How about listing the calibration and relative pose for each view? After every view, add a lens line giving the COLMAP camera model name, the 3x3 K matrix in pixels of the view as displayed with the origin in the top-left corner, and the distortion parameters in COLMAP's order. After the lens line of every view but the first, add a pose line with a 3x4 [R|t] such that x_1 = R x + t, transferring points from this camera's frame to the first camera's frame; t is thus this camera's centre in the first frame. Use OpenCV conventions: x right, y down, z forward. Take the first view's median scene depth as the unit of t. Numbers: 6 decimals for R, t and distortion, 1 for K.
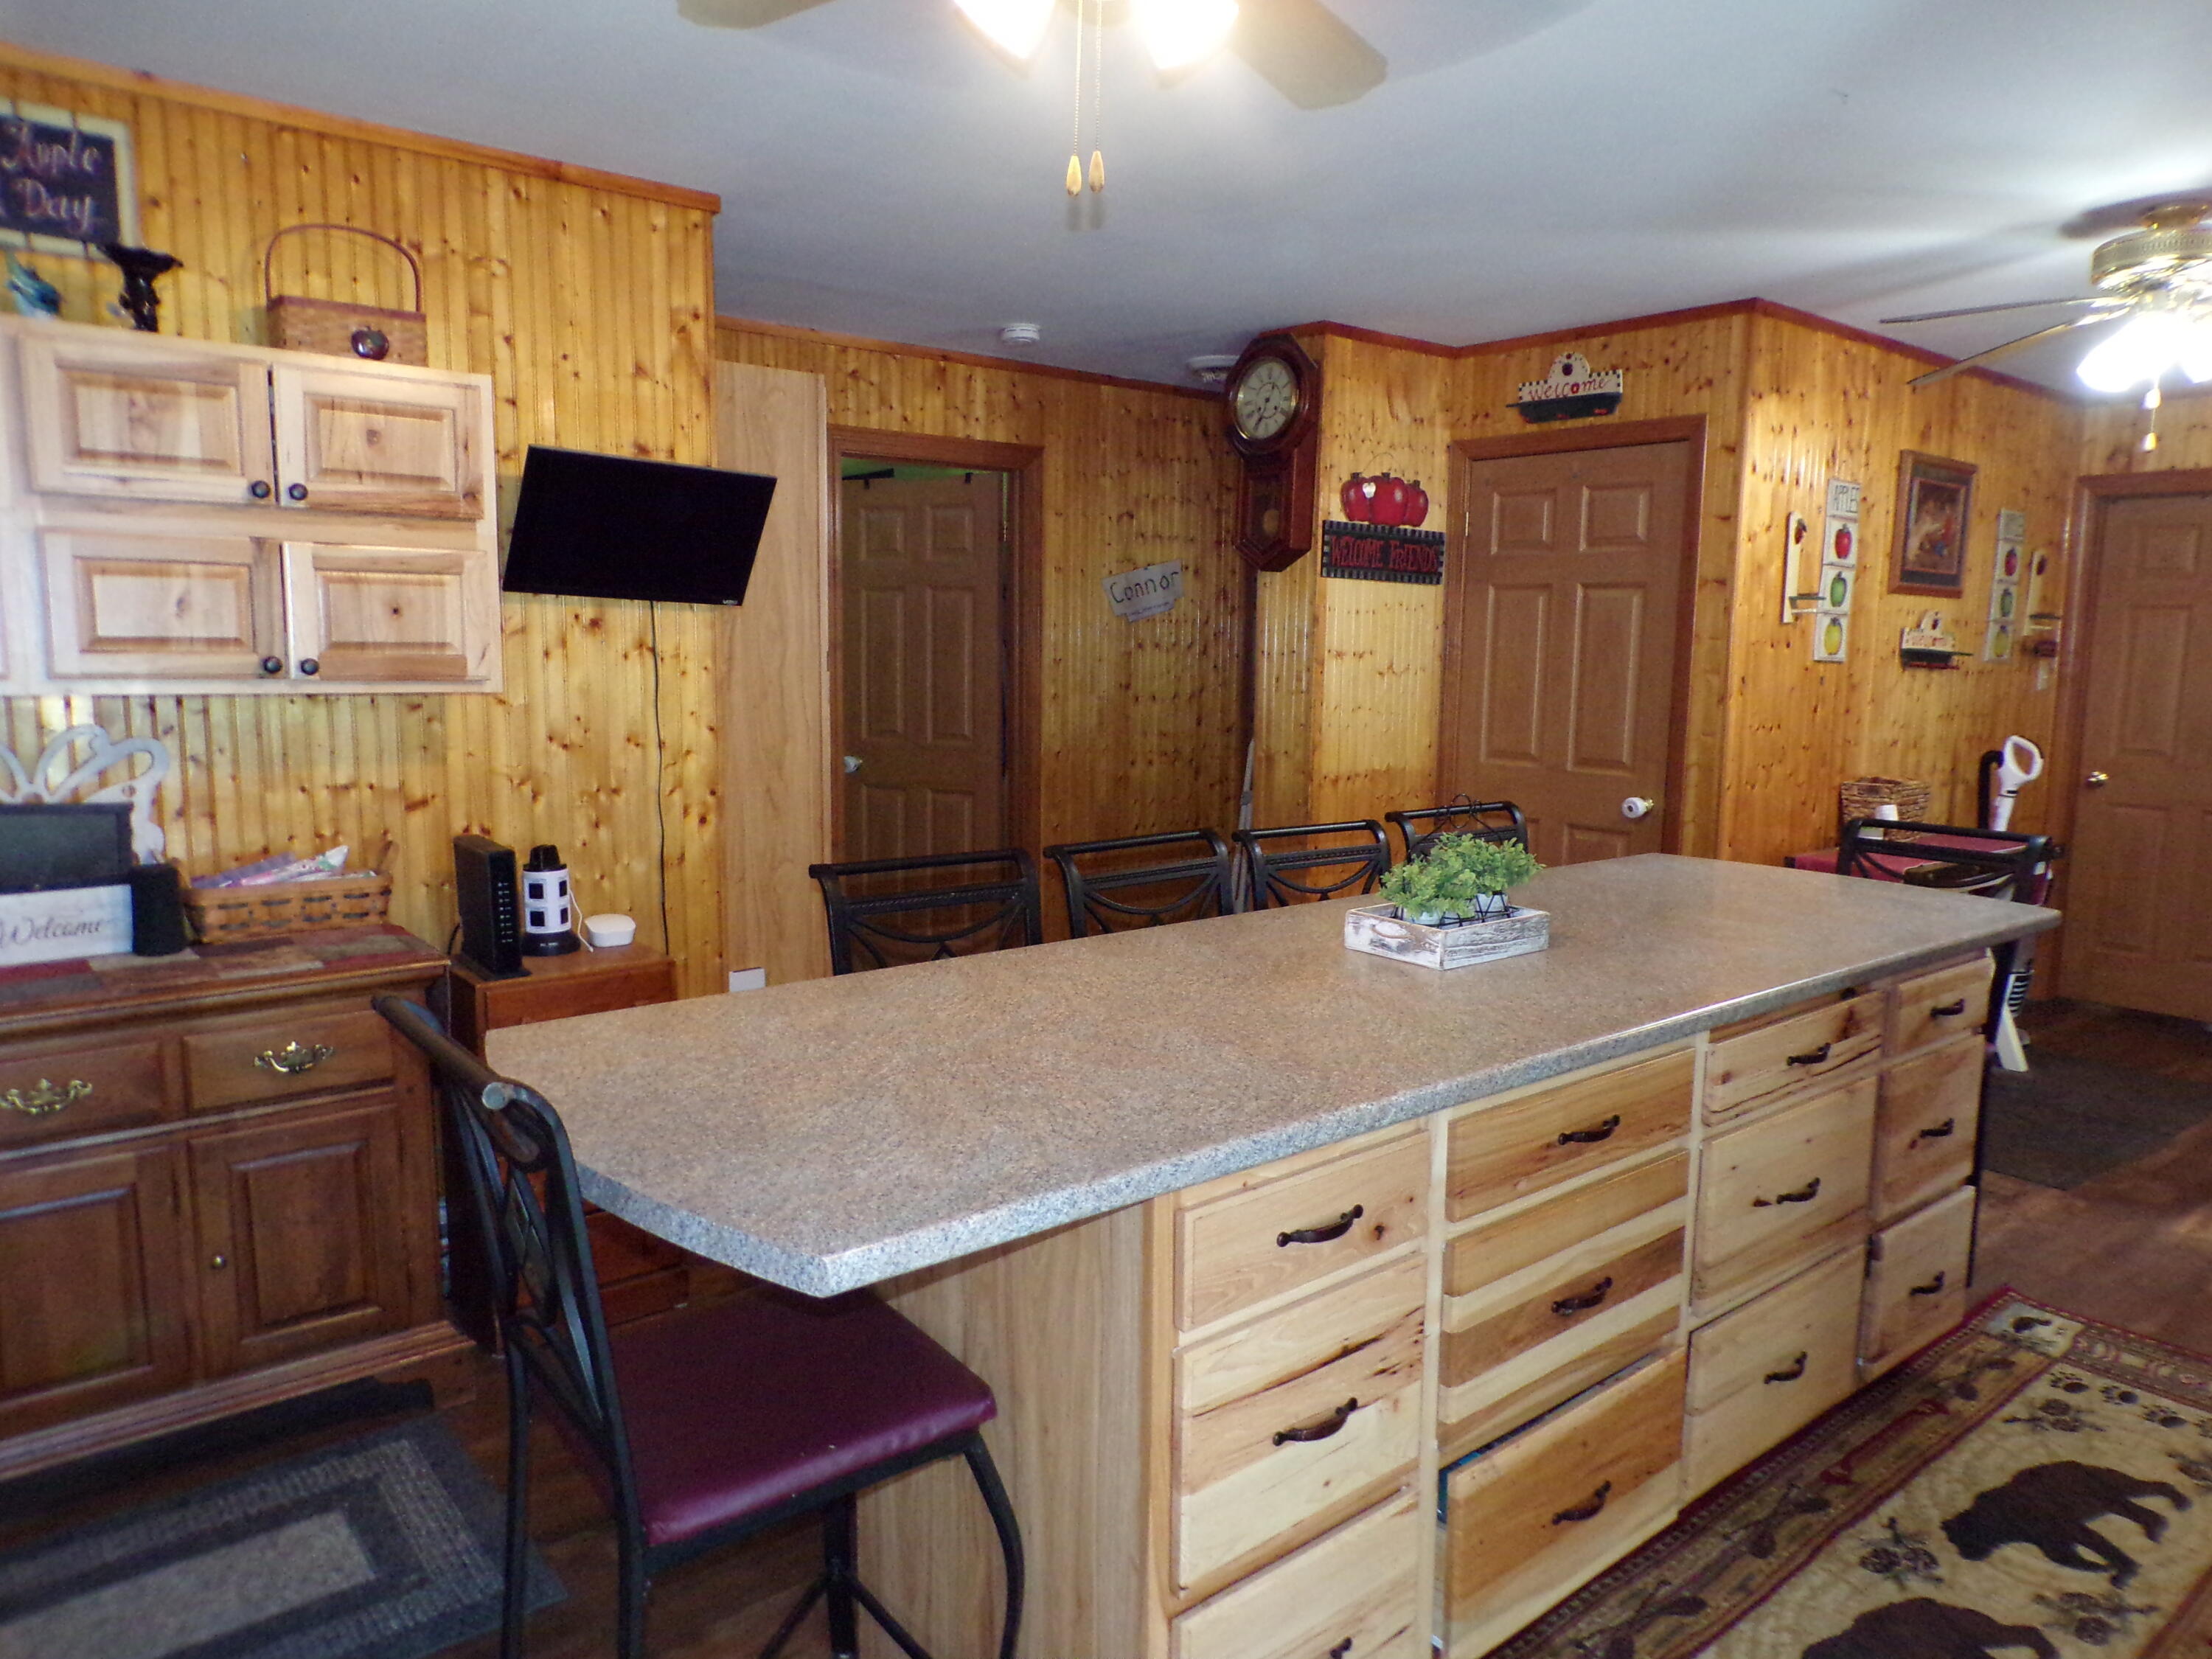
lens RADIAL K [[1499.6, 0, 1110.0], [0, 1499.6, 836.7], [0, 0, 1]] dist [-0.004181, 0.013296]
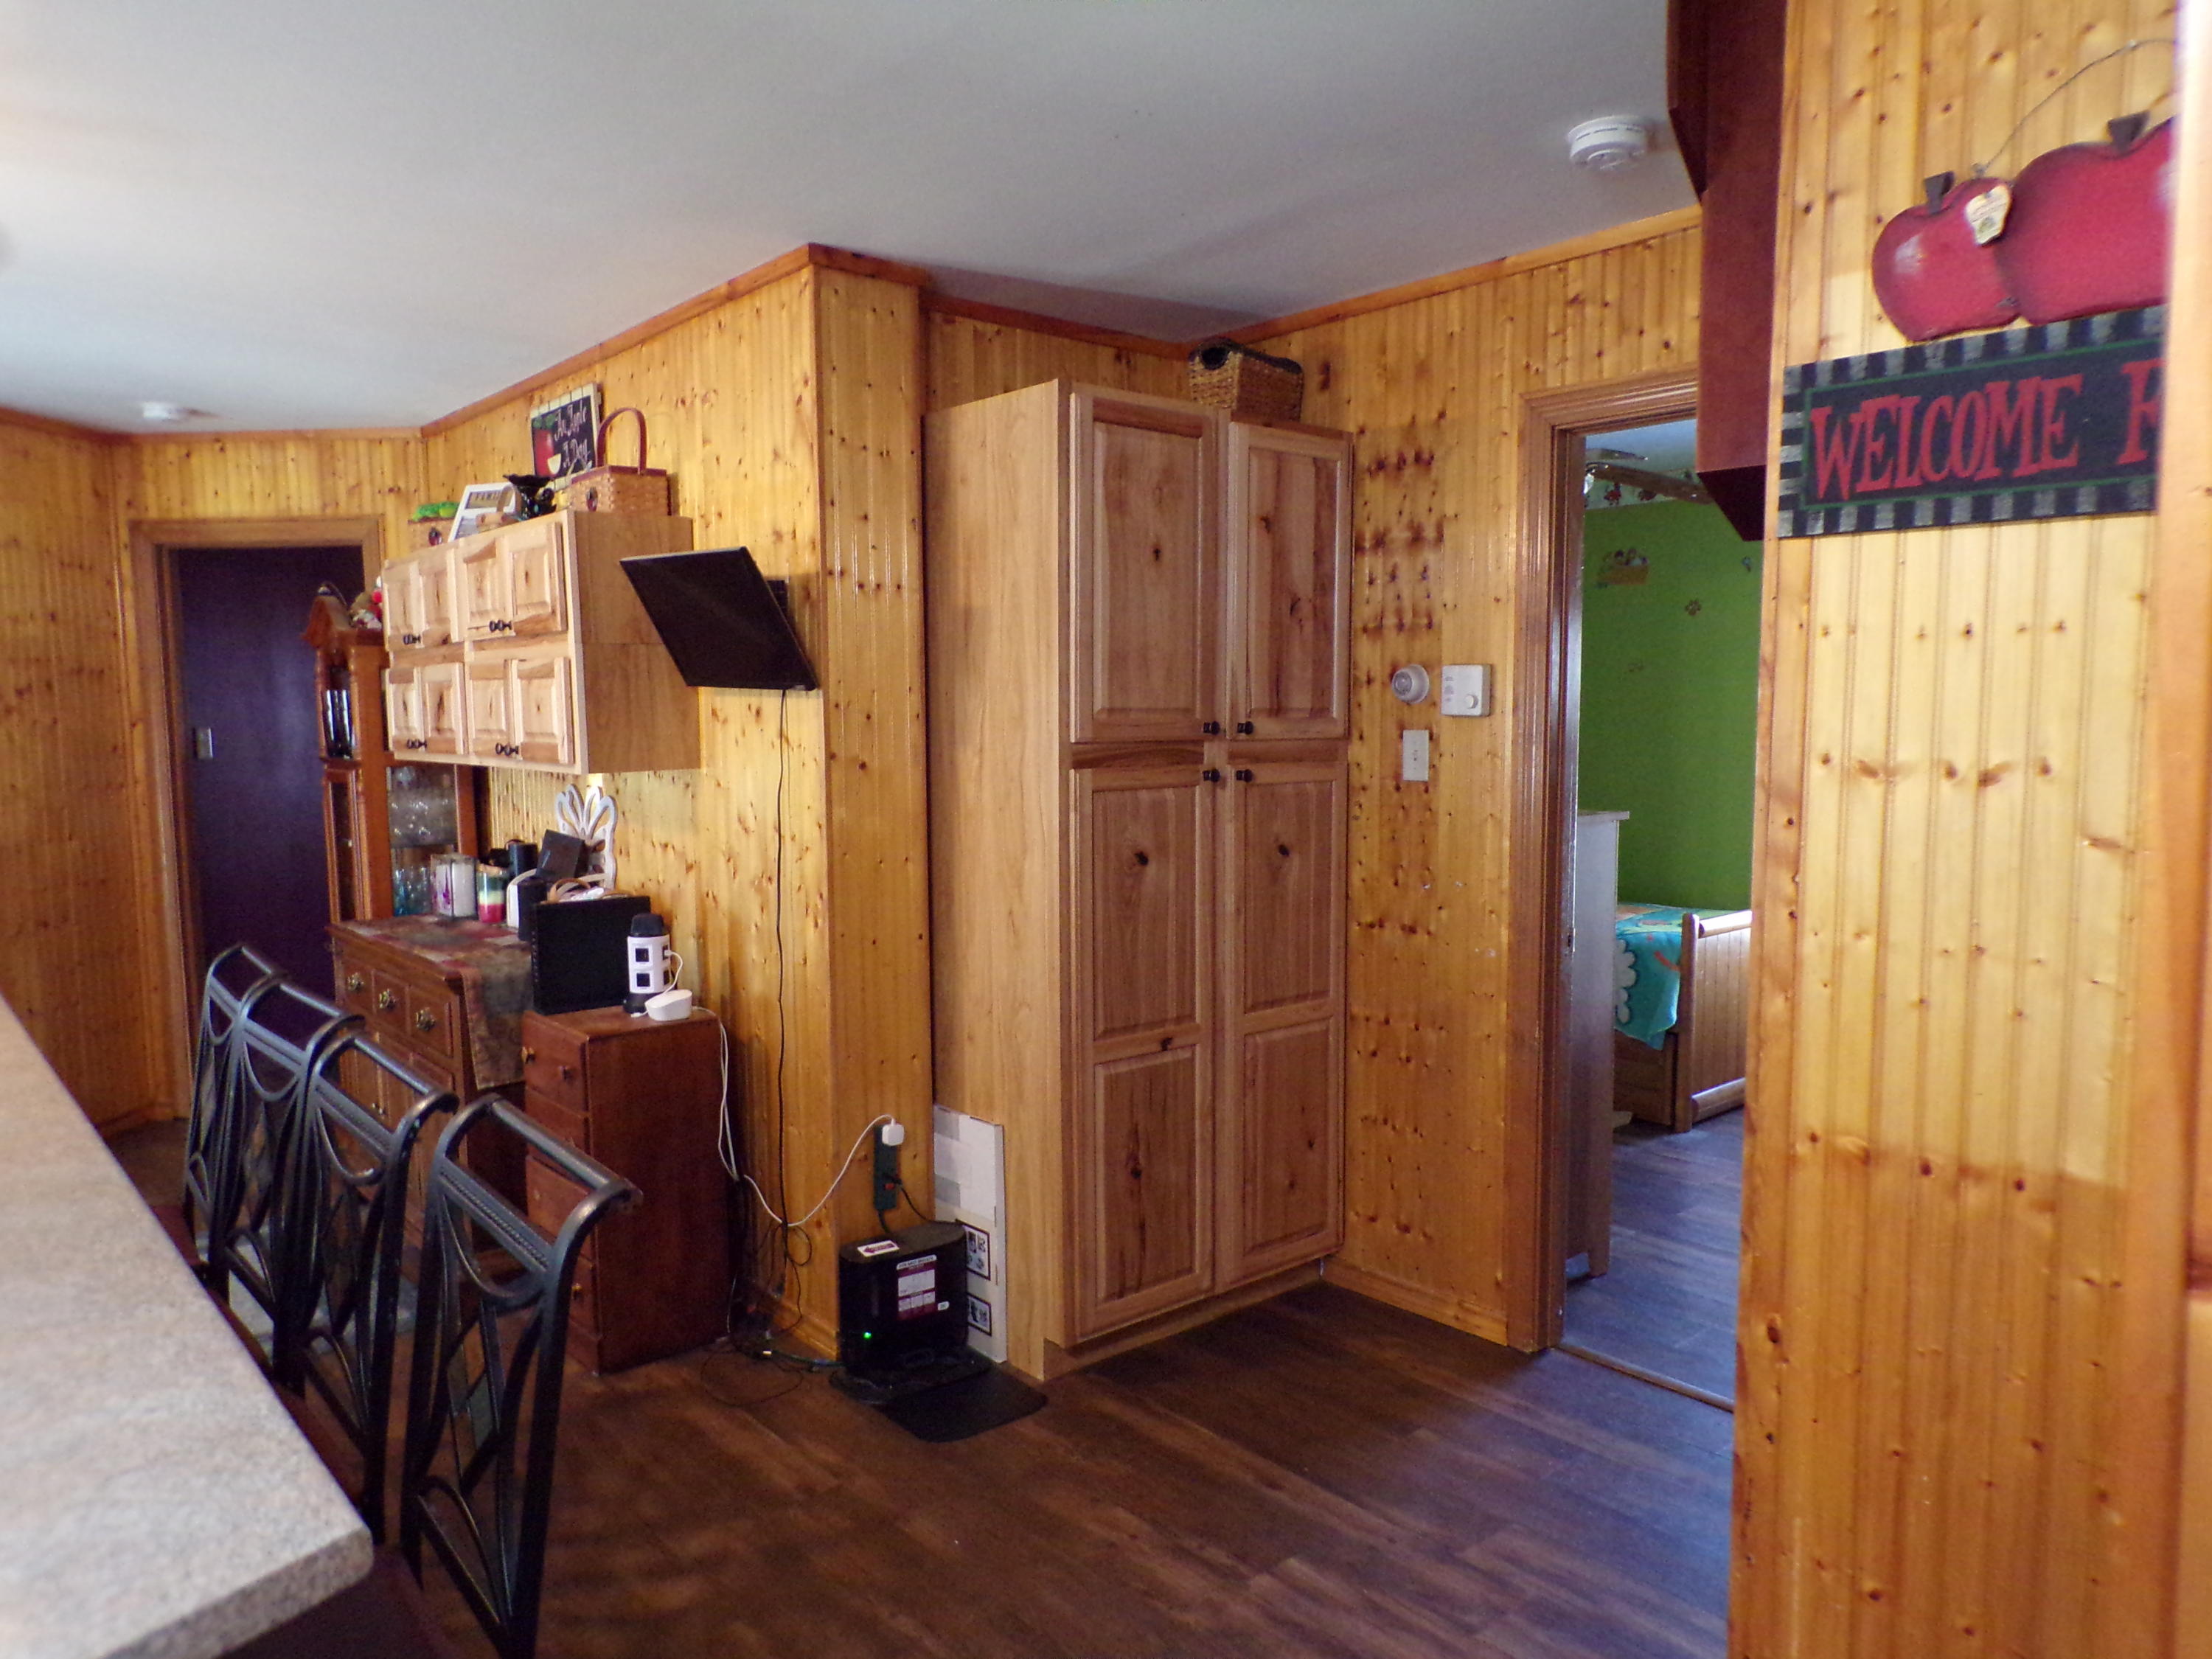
lens RADIAL K [[1499.6, 0, 1108.1], [0, 1499.6, 837.8], [0, 0, 1]] dist [-0.004181, 0.013296]
pose [[0.022486, 0.076597, -0.996809, 0.478498], [-0.121755, 0.989849, 0.073316, -0.113429], [0.992305, 0.119718, 0.031584, 0.849062]]
